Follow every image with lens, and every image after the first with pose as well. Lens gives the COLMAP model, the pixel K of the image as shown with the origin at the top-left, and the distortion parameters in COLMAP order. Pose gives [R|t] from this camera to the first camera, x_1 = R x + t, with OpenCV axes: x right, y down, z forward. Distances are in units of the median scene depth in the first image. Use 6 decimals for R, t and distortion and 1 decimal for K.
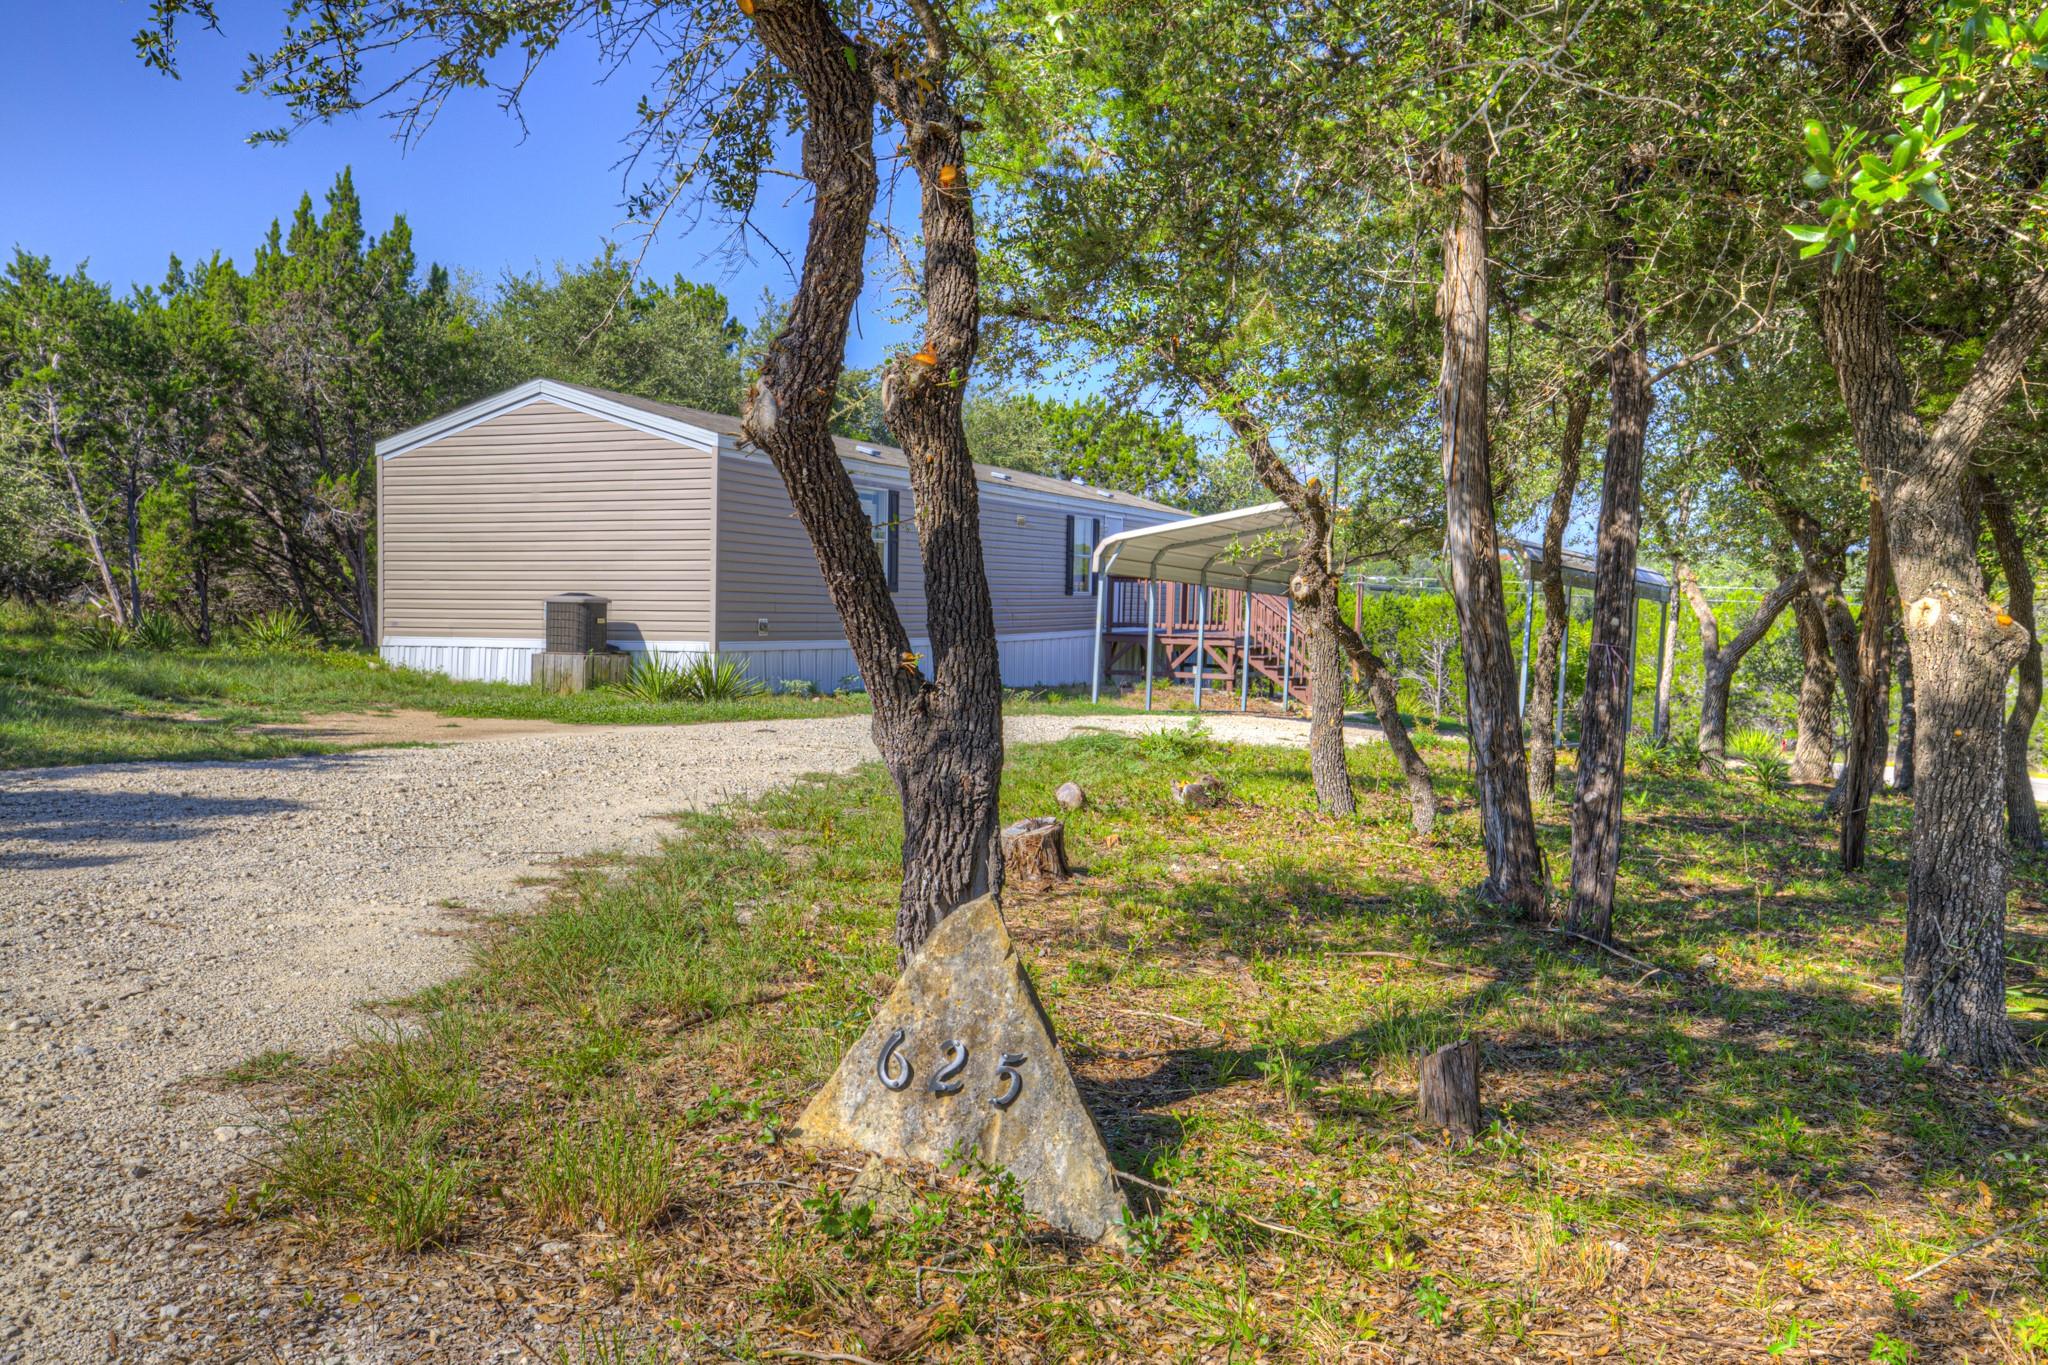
lens RADIAL K [[1715.4, 0, 1024.0], [0, 1715.4, 682.5], [0, 0, 1]] dist [0.041513, 0.003177]
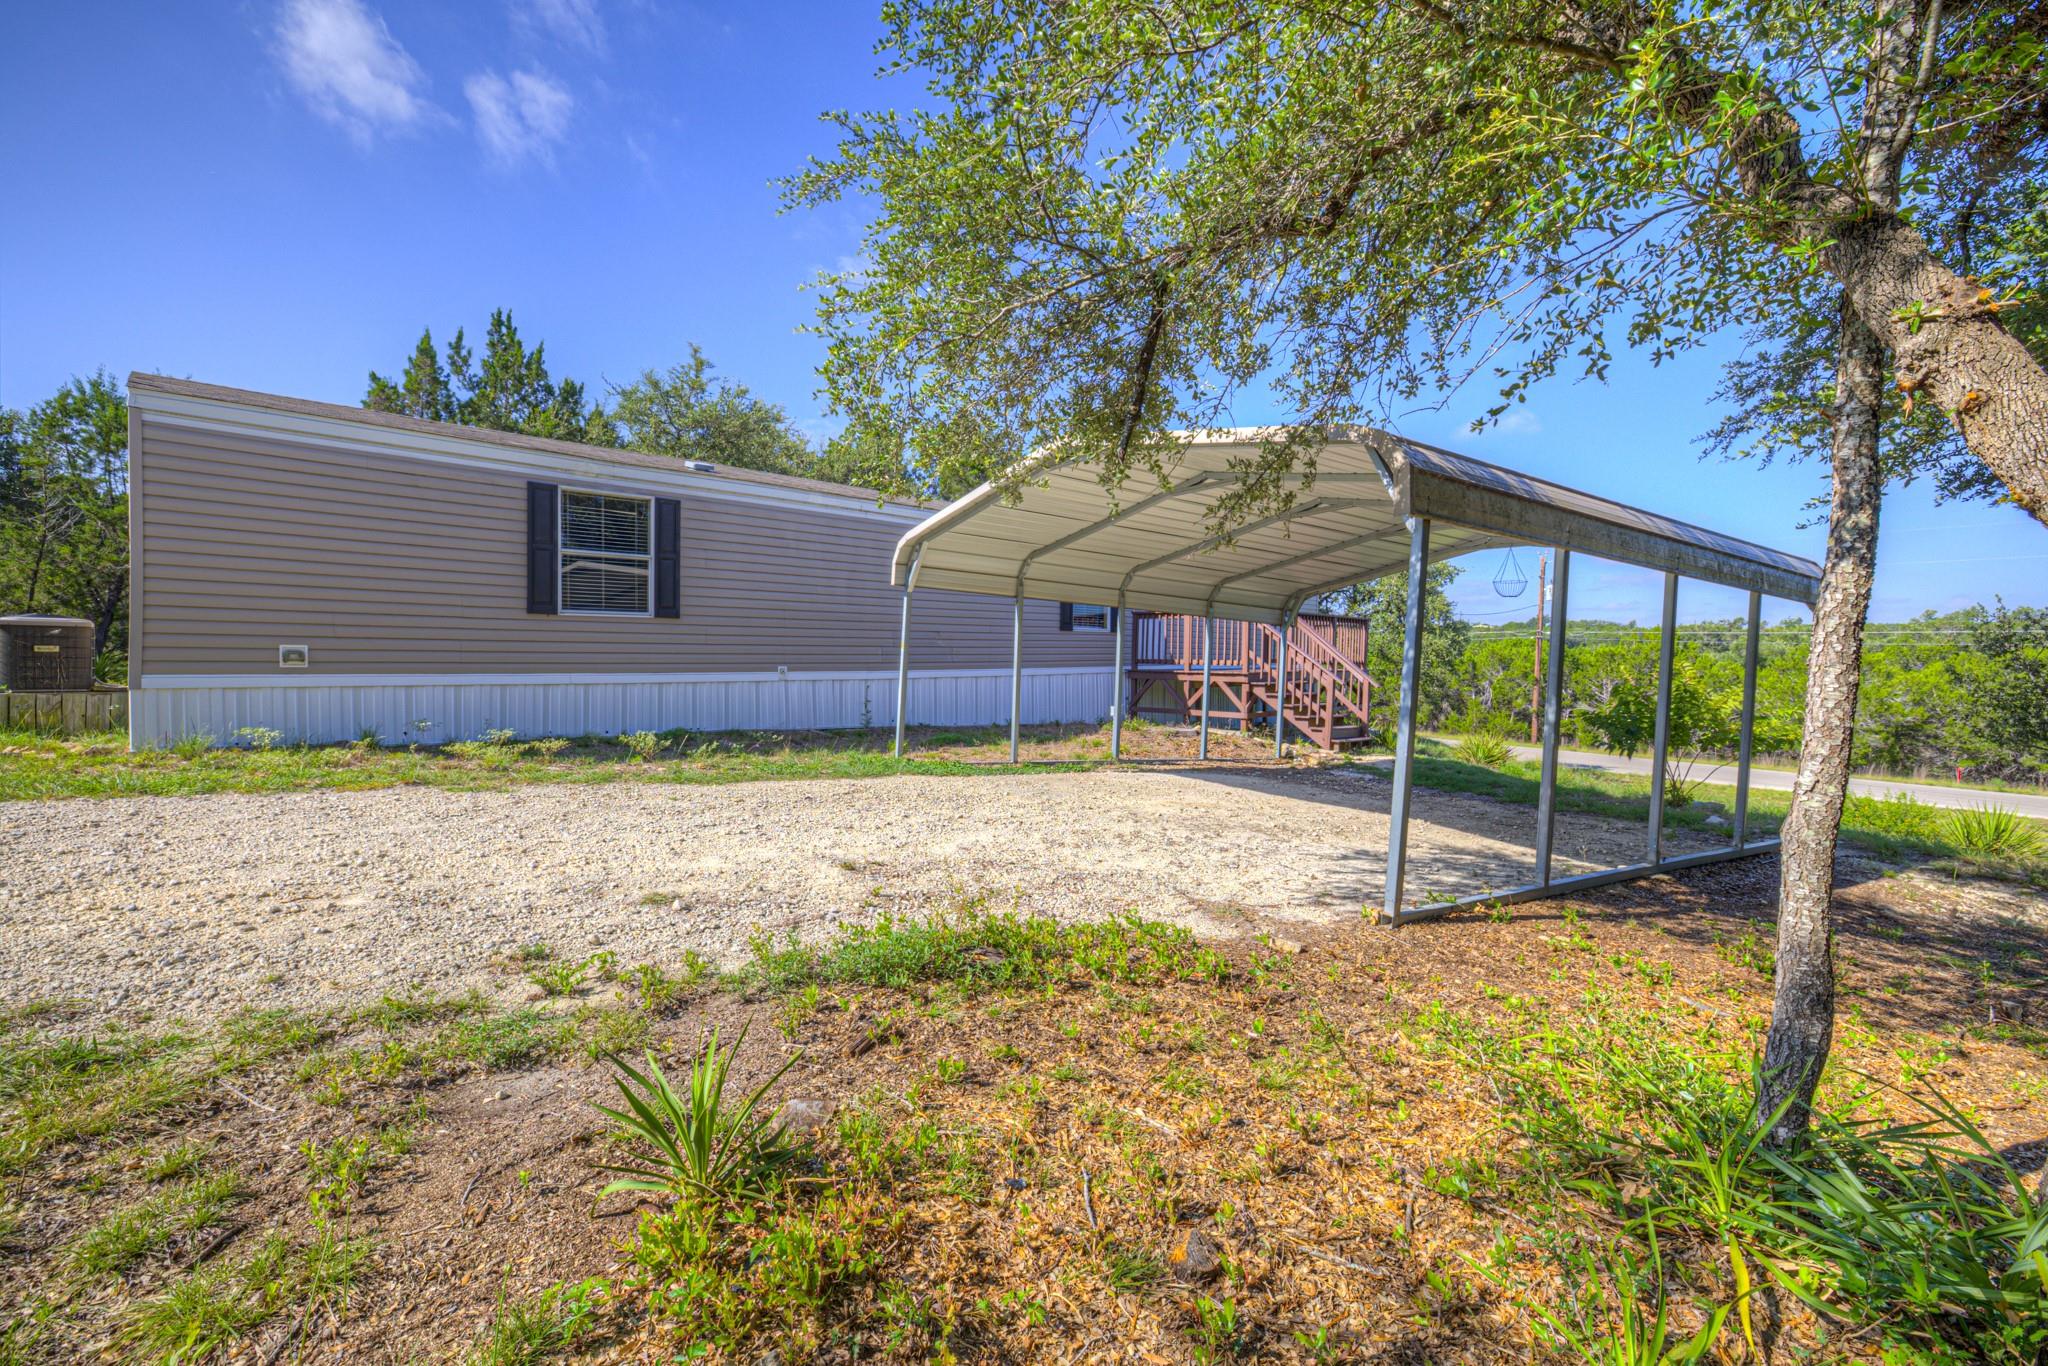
lens RADIAL K [[876.8, 0, 1014.5], [0, 876.8, 680.5], [0, 0, 1]] dist [-0.051623, 0.021208]
pose [[0.918331, -0.001125, -0.395812, 0.248839], [-0.009291, 0.999659, -0.024398, -0.012547], [0.395704, 0.026082, 0.918008, 0.664097]]
